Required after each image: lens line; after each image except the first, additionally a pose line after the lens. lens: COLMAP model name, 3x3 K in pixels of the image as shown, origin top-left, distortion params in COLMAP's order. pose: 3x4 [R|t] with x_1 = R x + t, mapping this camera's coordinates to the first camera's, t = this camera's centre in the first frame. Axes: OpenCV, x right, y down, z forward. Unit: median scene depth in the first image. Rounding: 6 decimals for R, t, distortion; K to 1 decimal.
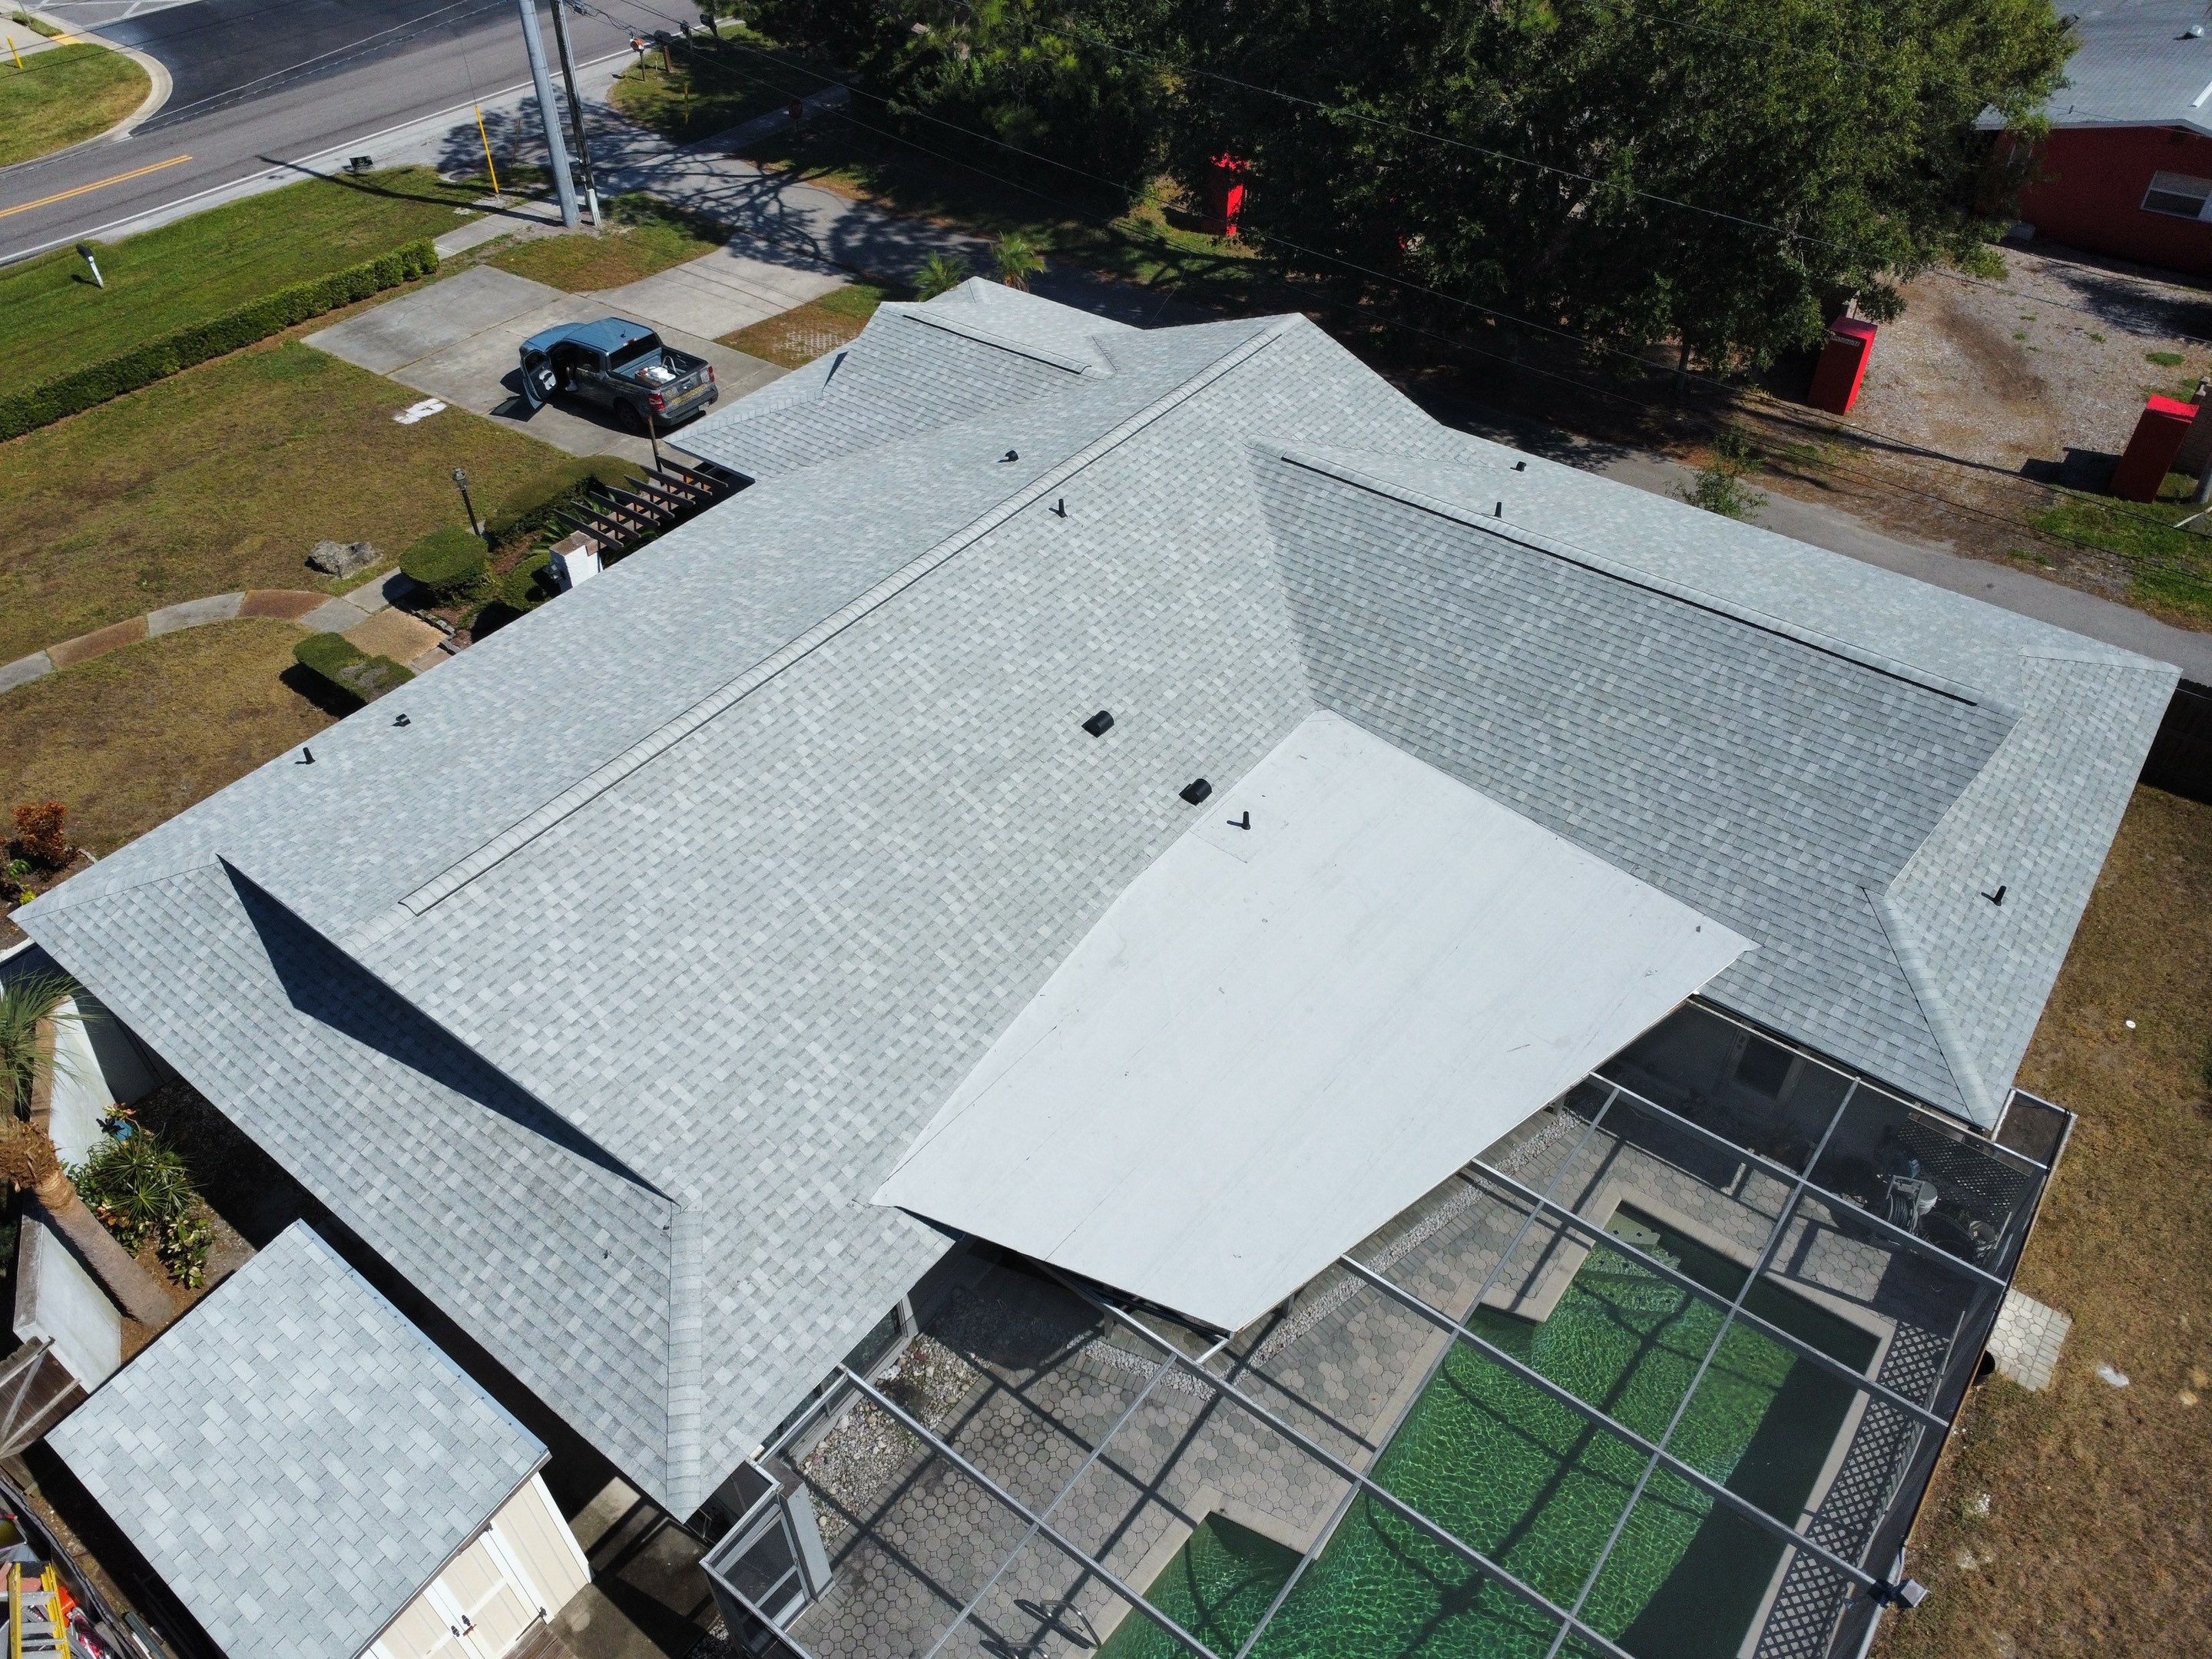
lens RADIAL K [[1607.3, 0, 1094.4], [0, 1607.3, 819.8], [0, 0, 1]] dist [-0.024504, -0.014711]
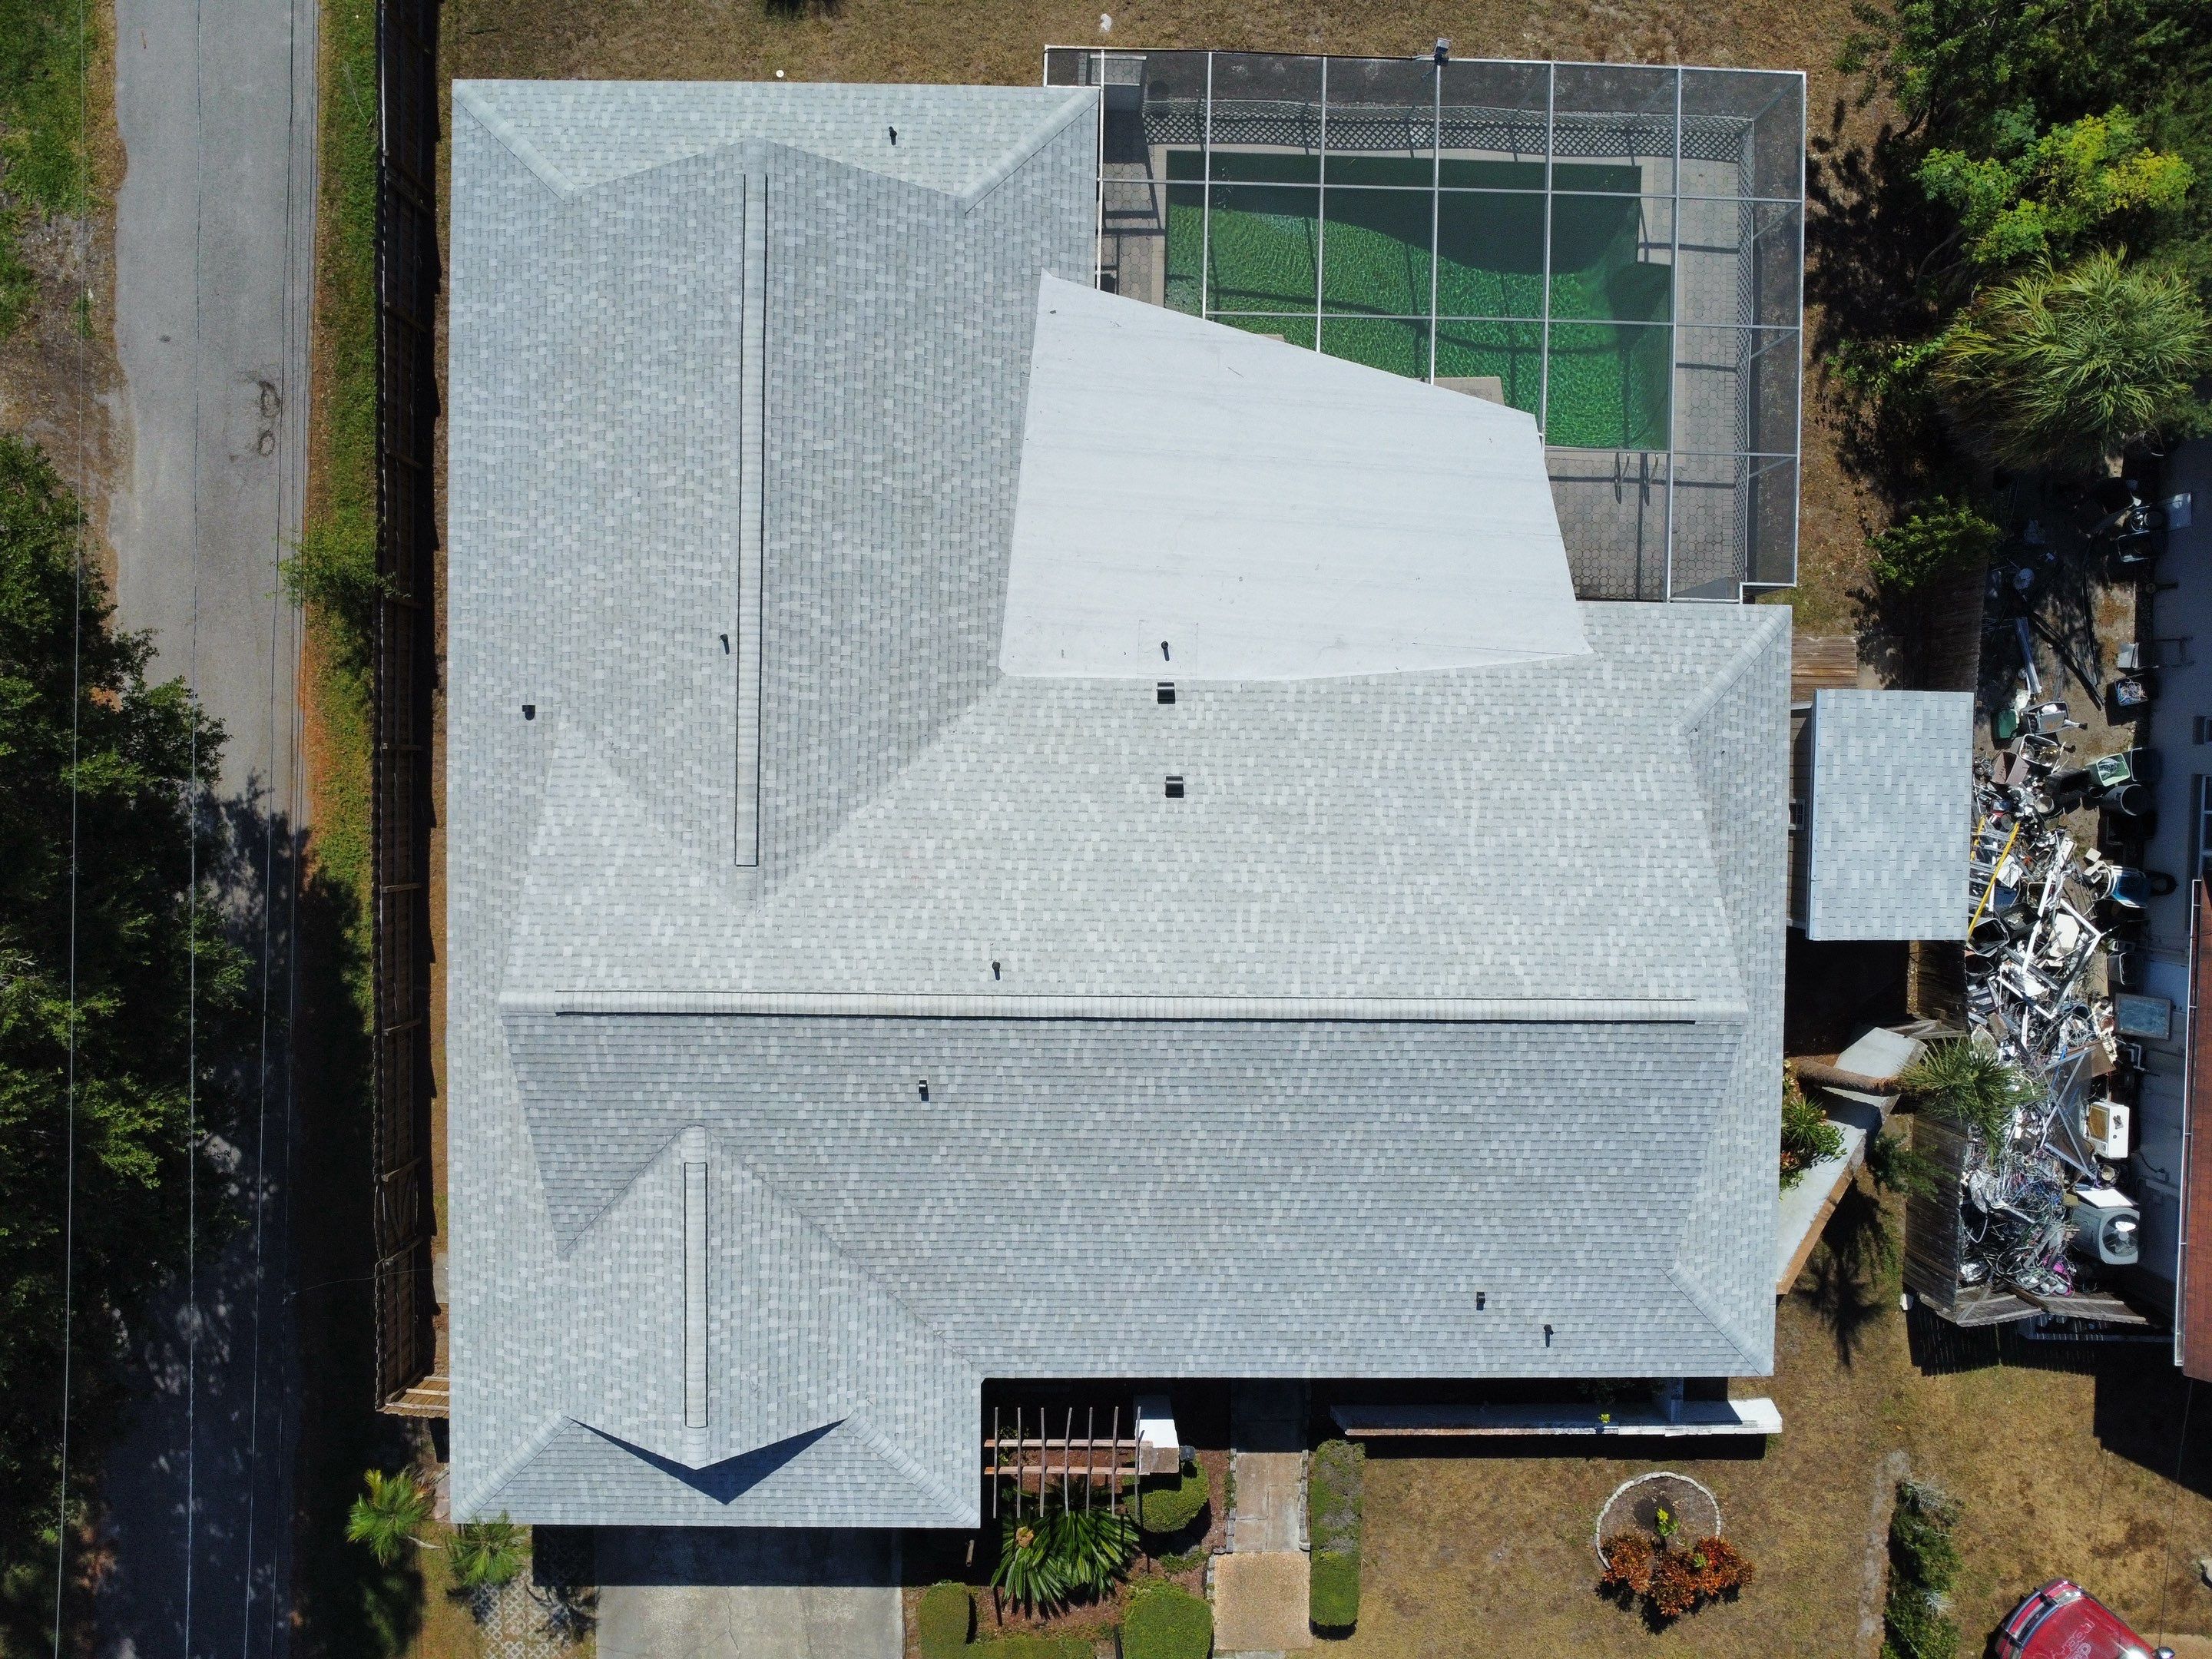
lens RADIAL K [[1607.3, 0, 1094.4], [0, 1607.3, 819.8], [0, 0, 1]] dist [-0.024504, -0.014711]
pose [[-0.599366, -0.800189, -0.021405, 0.043282], [0.524011, -0.412434, 0.745192, -0.975386], [-0.605123, 0.435426, 0.666506, 0.249677]]
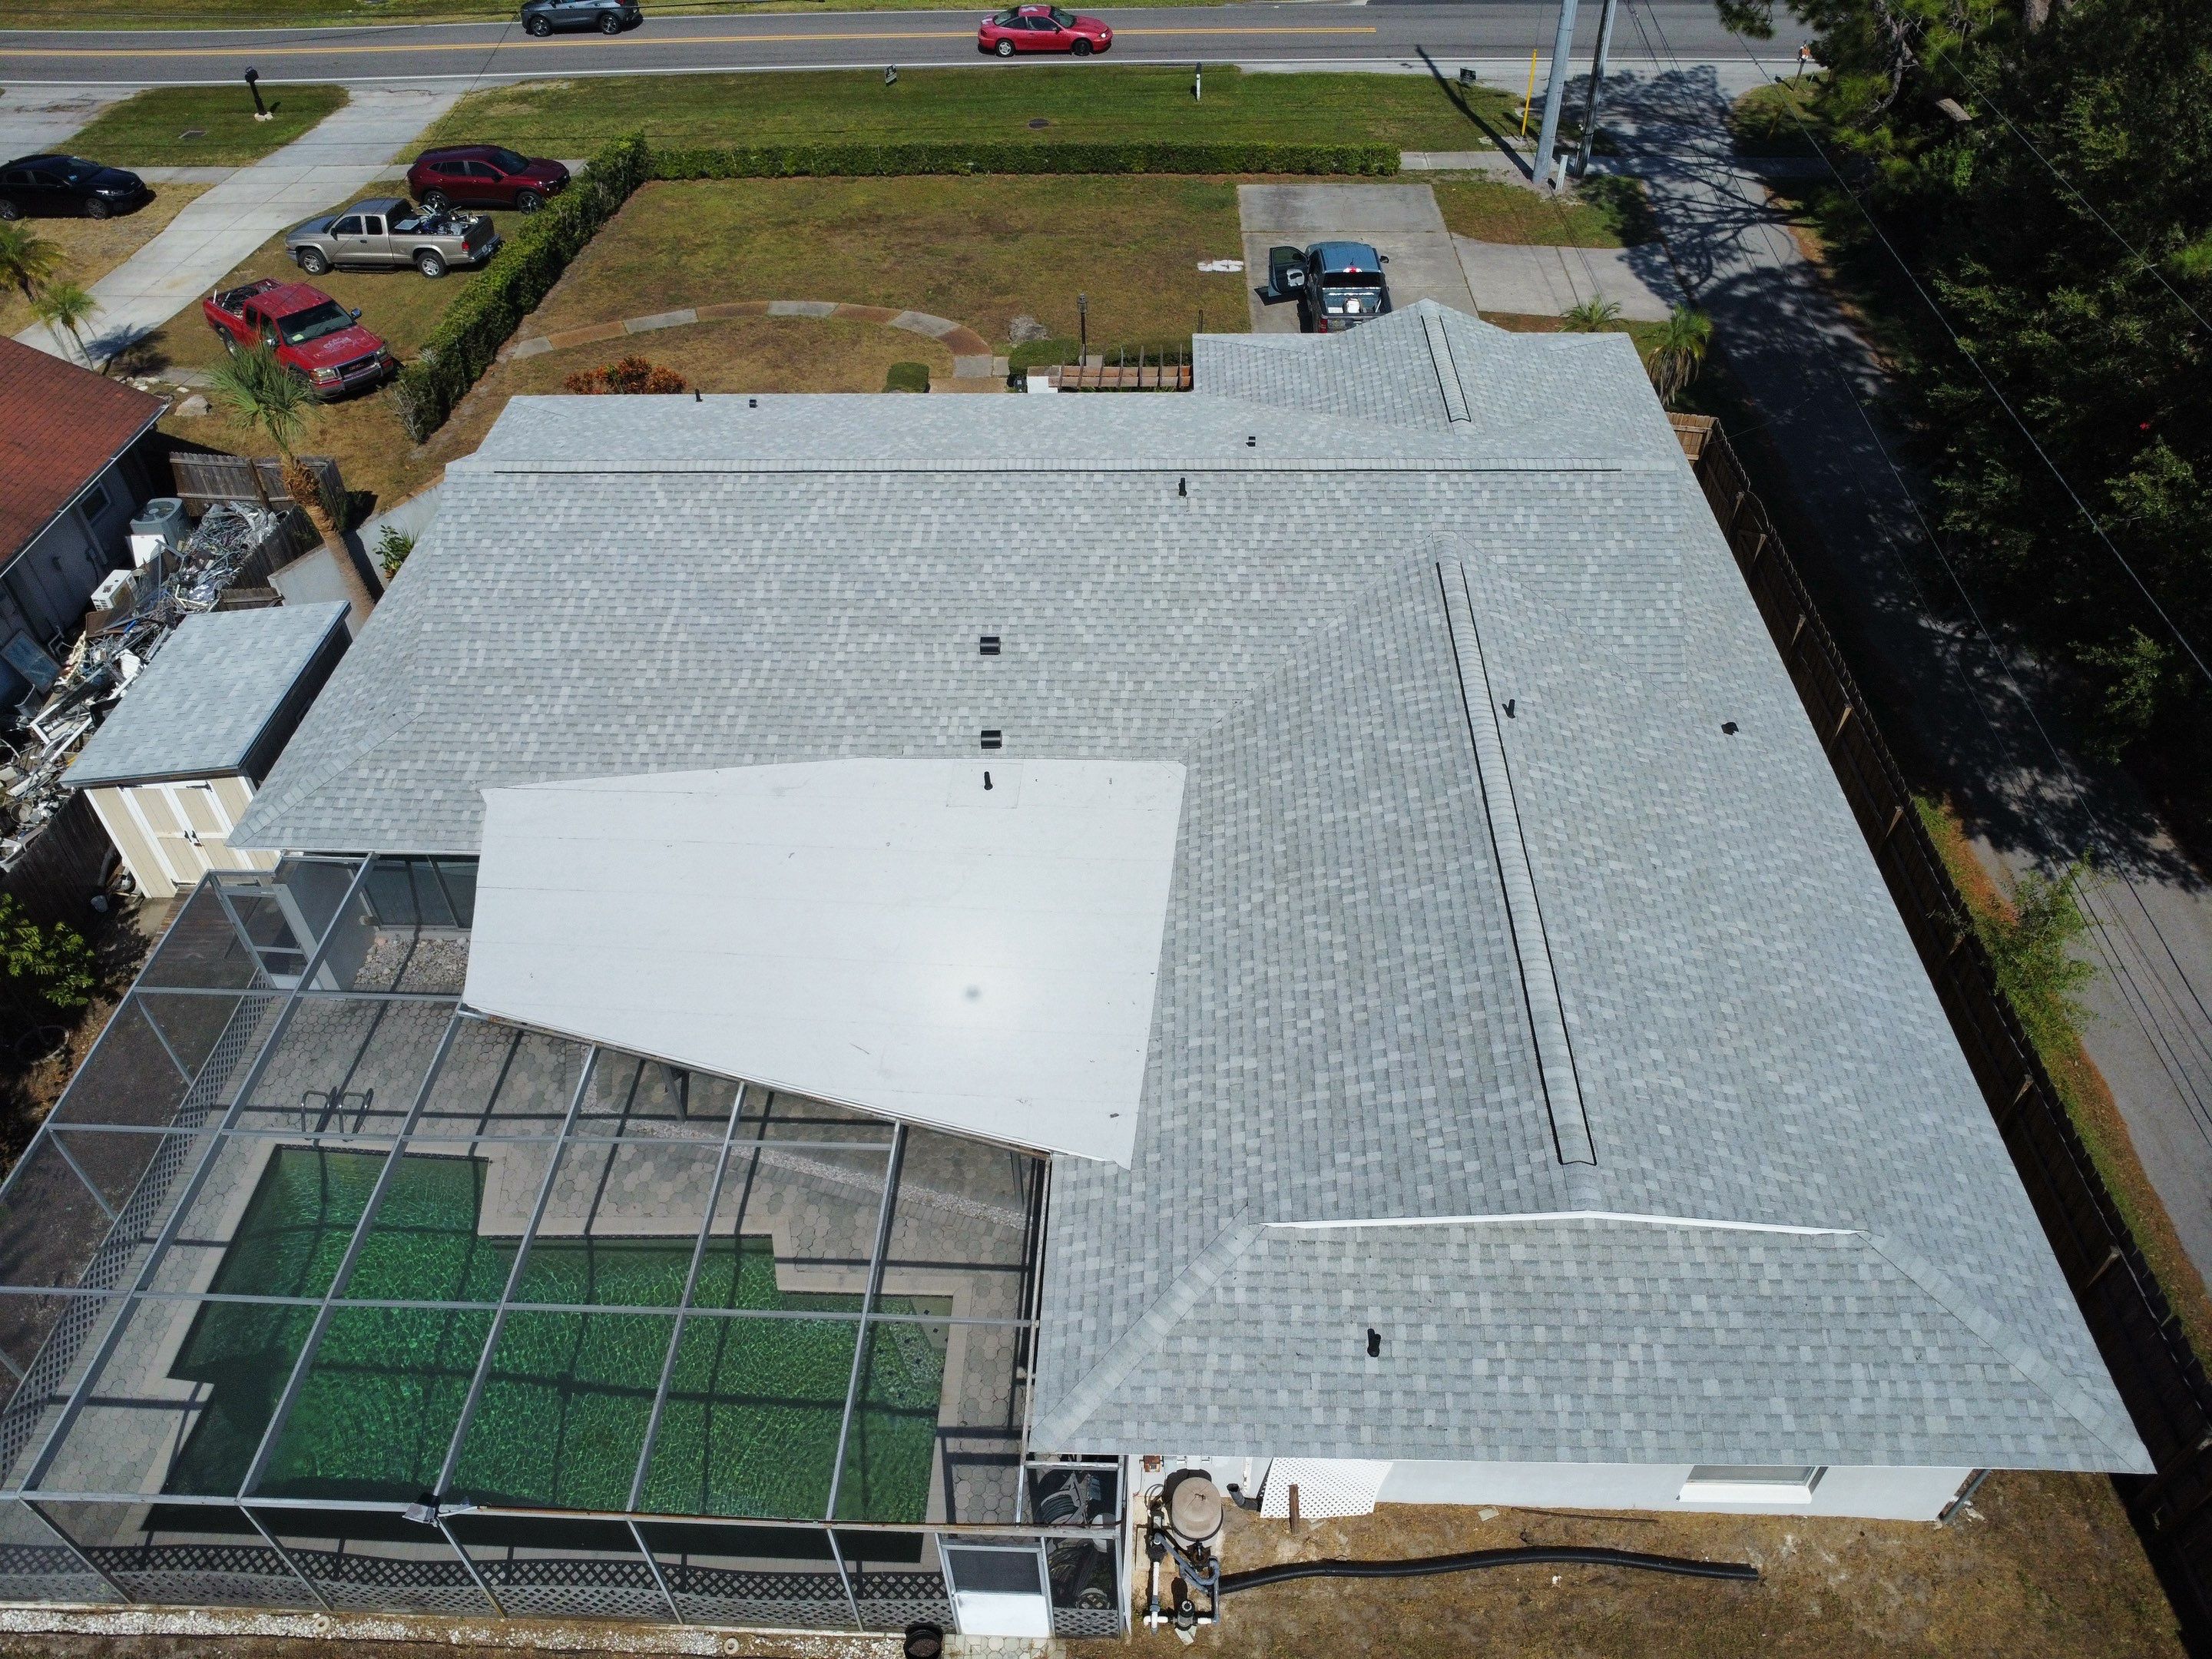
lens RADIAL K [[1607.3, 0, 1094.4], [0, 1607.3, 819.8], [0, 0, 1]] dist [-0.024504, -0.014711]
pose [[0.577075, 0.548727, -0.604882, 0.750661], [-0.536733, 0.813056, 0.225515, -0.242237], [0.615549, 0.194521, 0.763715, 0.238413]]
